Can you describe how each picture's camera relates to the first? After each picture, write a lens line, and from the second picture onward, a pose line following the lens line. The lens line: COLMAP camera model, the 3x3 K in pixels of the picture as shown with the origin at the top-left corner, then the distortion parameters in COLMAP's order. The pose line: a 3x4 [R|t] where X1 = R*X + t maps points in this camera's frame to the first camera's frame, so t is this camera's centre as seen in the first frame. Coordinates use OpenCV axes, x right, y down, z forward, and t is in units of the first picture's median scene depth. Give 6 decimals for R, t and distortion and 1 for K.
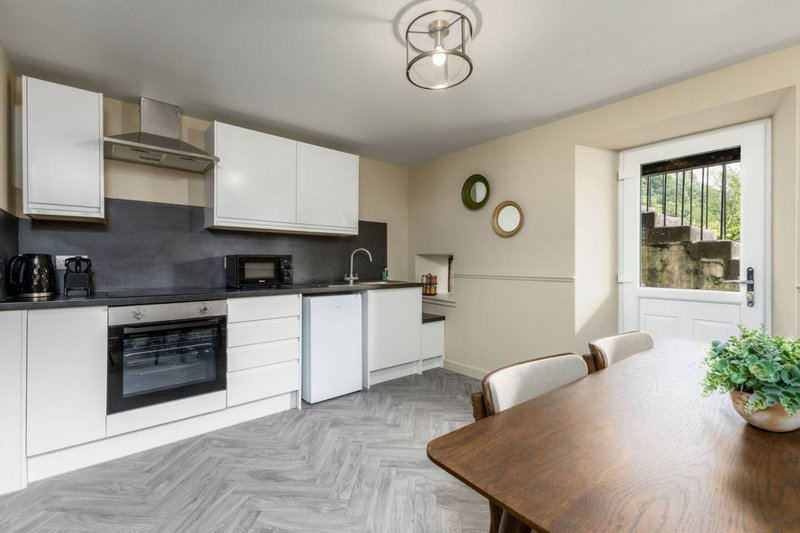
lens RADIAL K [[348.3, 0, 400.0], [0, 348.3, 266.5], [0, 0, 1]] dist [0.002364, 0.000452]
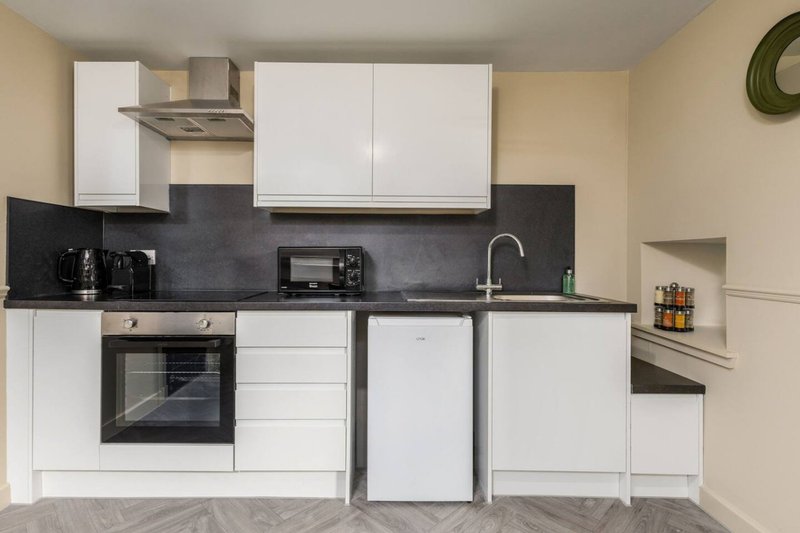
lens RADIAL K [[406.7, 0, 384.4], [0, 406.7, 259.0], [0, 0, 1]] dist [0.003177, 0.000676]
pose [[0.764905, 0.004961, -0.644124, 0.225779], [-0.011081, 0.999924, -0.005457, -0.007820], [0.644047, 0.011312, 0.764902, 0.545294]]
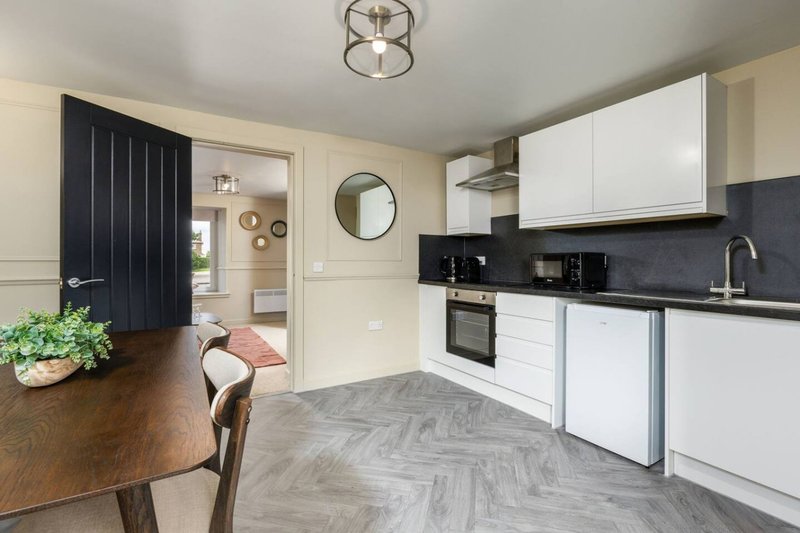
lens RADIAL K [[363.5, 0, 398.3], [0, 363.5, 263.7], [0, 0, 1]] dist [0.001136, 0.000285]
pose [[-0.140666, 0.009629, -0.990010, 0.728455], [-0.010691, 0.999880, 0.011244, -0.012540], [0.989999, 0.012166, -0.140546, 0.799995]]
